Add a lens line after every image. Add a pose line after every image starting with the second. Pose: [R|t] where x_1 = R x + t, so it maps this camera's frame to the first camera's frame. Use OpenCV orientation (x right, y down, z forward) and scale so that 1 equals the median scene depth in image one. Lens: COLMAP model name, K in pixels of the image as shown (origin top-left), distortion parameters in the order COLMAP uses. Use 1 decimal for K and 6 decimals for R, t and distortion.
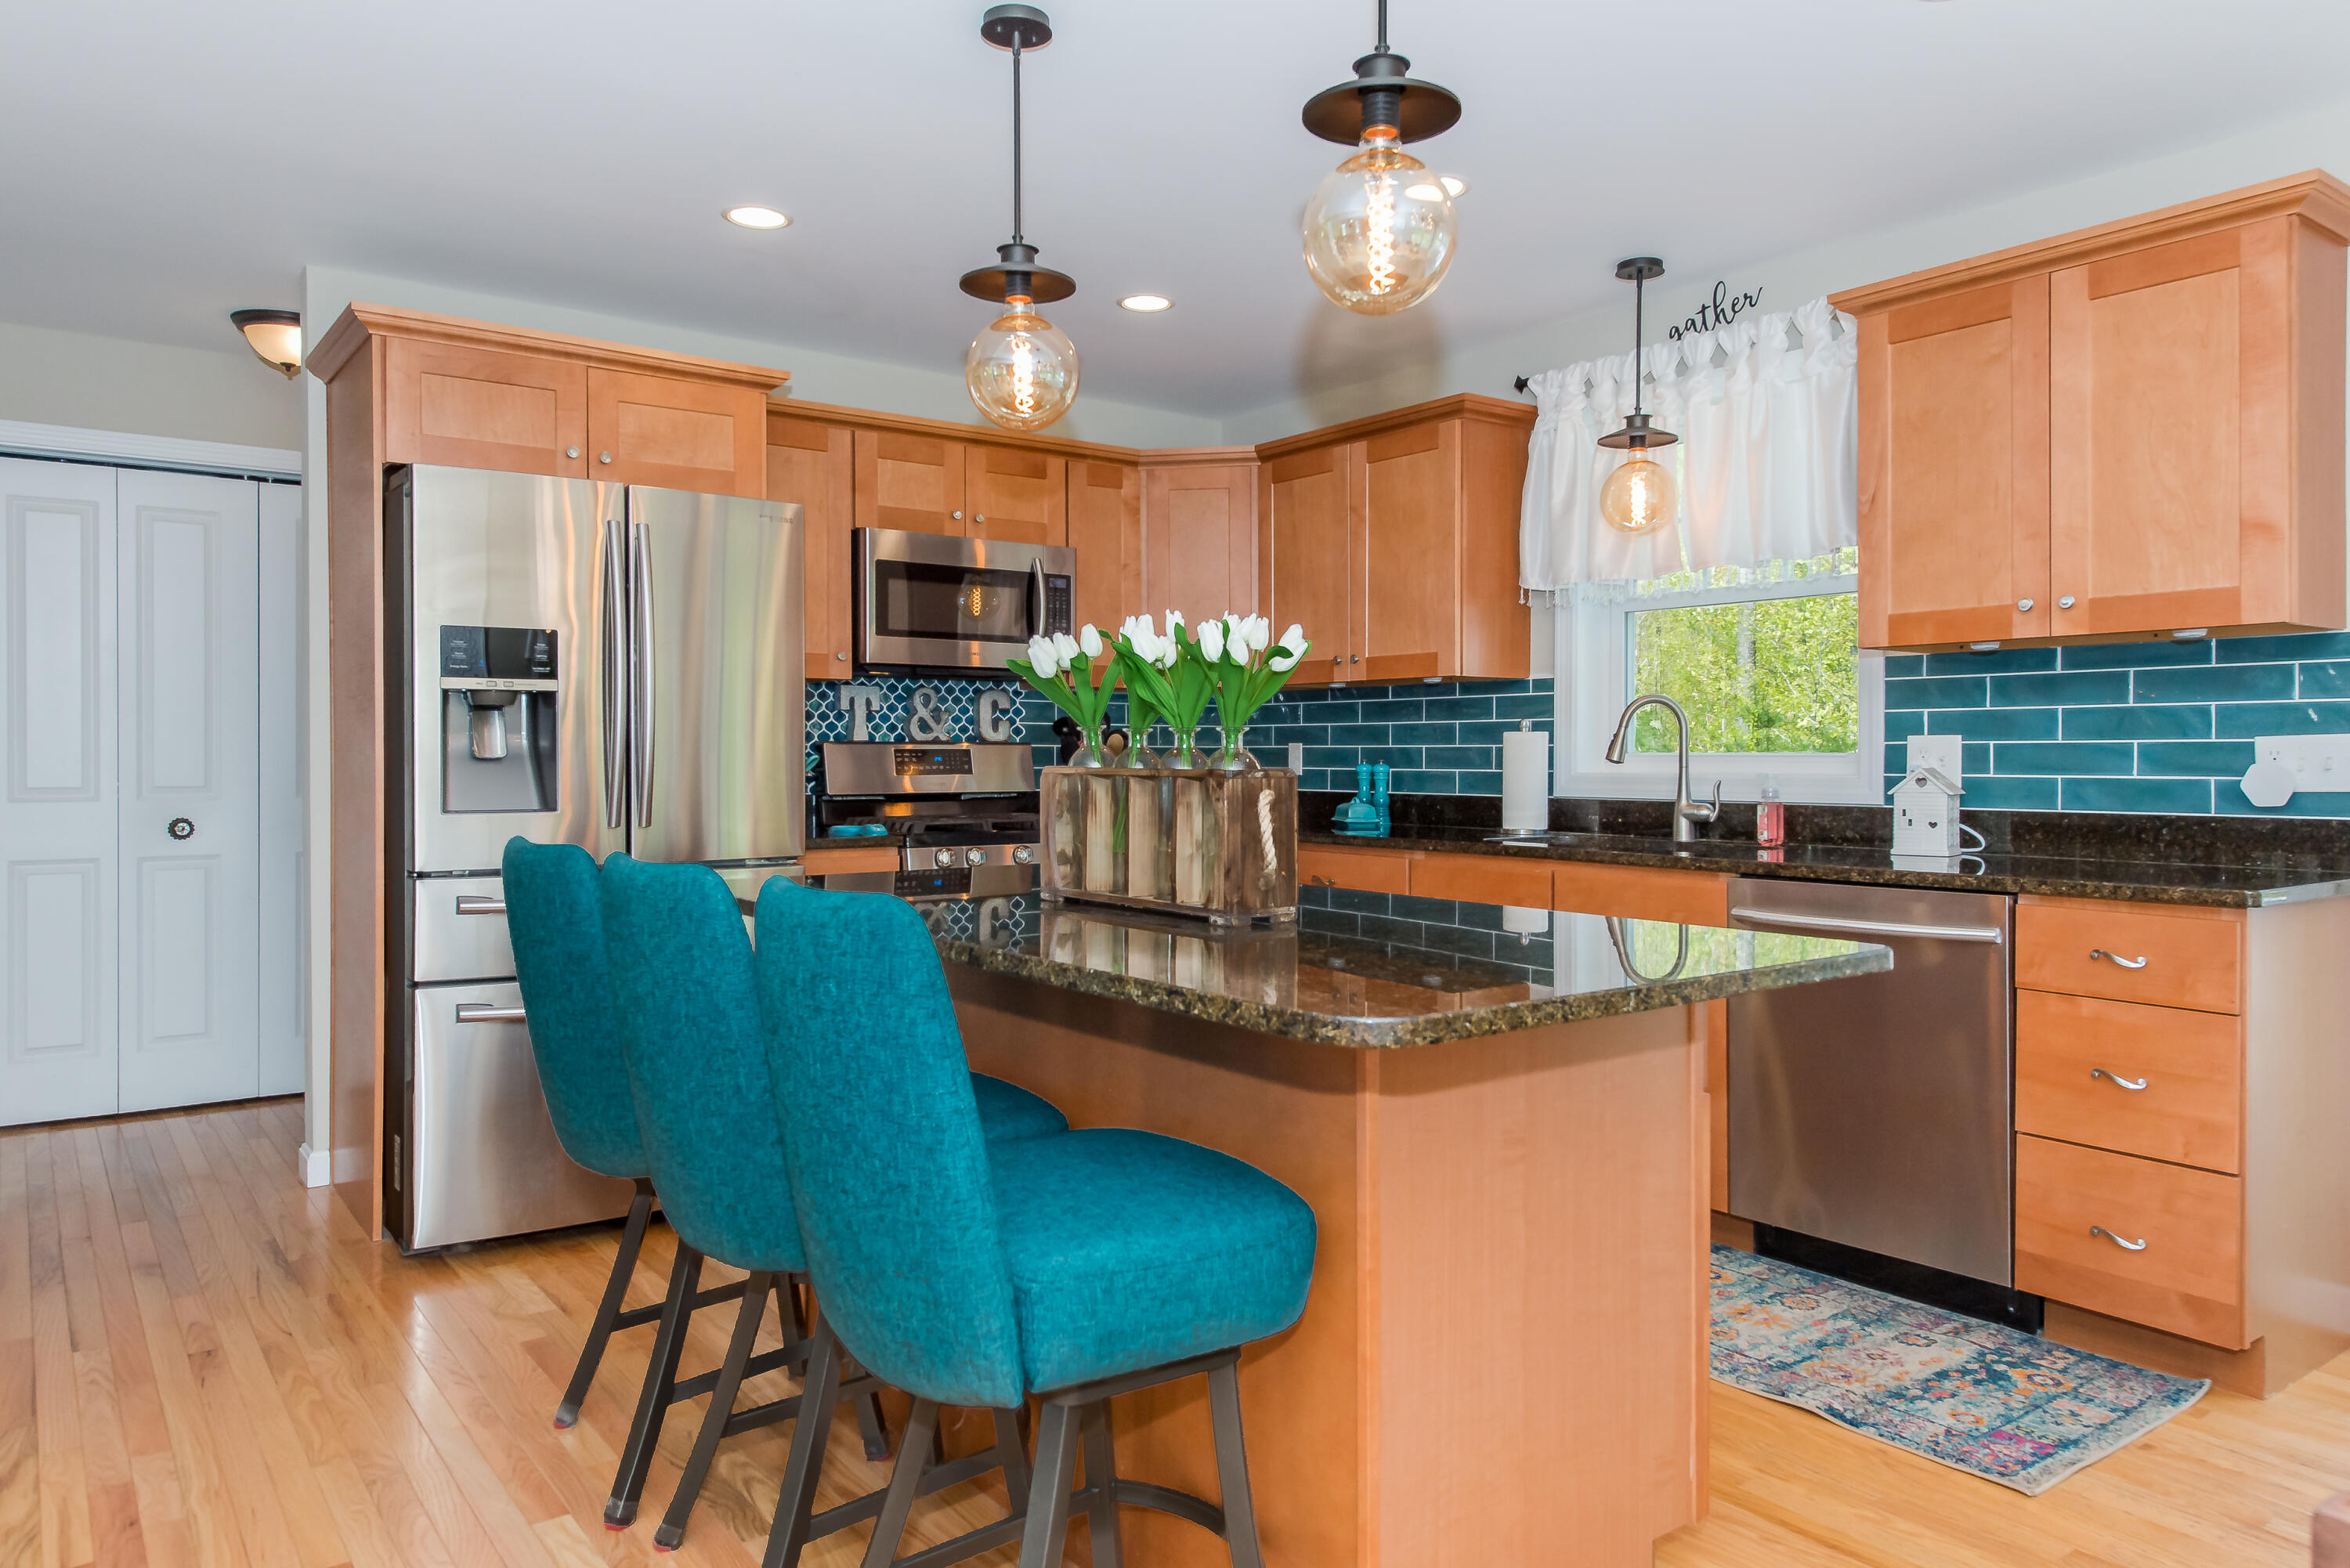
lens RADIAL K [[1618.5, 0, 1156.8], [0, 1618.5, 746.7], [0, 0, 1]] dist [0.008252, -0.003783]
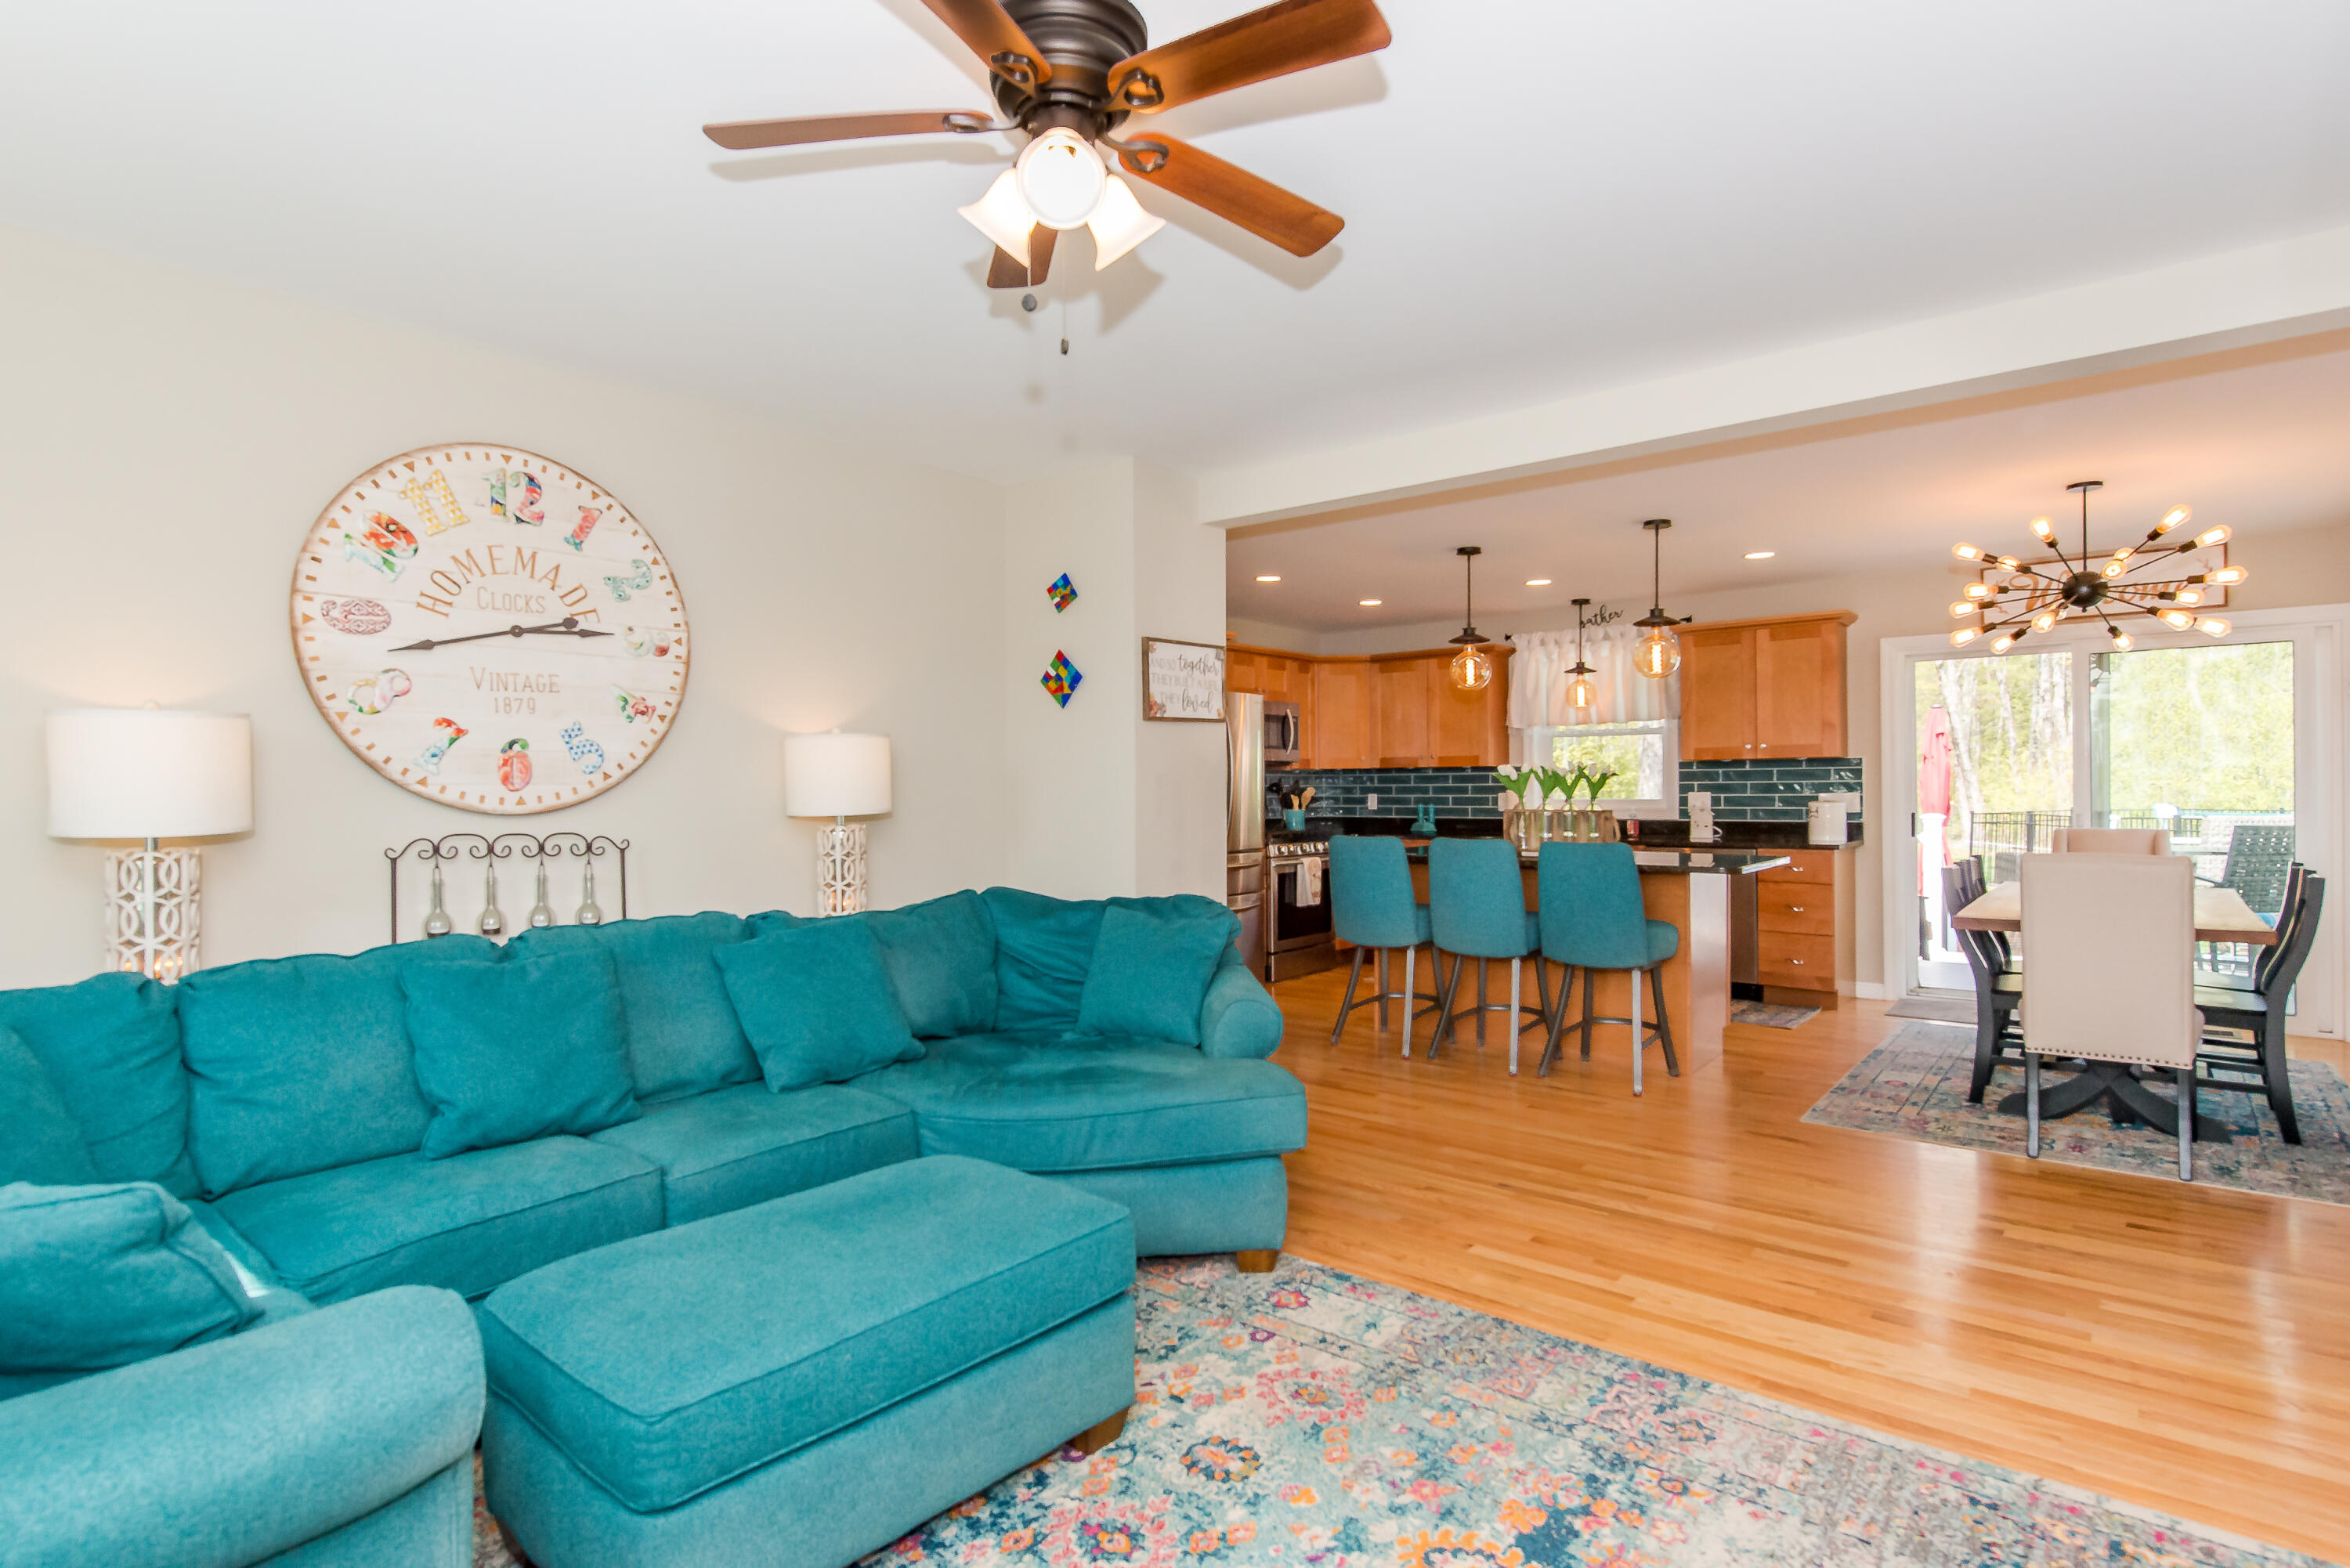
lens RADIAL K [[1267.2, 0, 1147.6], [0, 1267.2, 760.9], [0, 0, 1]] dist [0.002398, -0.000828]
pose [[0.976228, -0.000855, 0.216745, -0.748350], [0.004752, 0.999836, -0.017459, -0.023958], [-0.216695, 0.018074, 0.976072, -0.716415]]
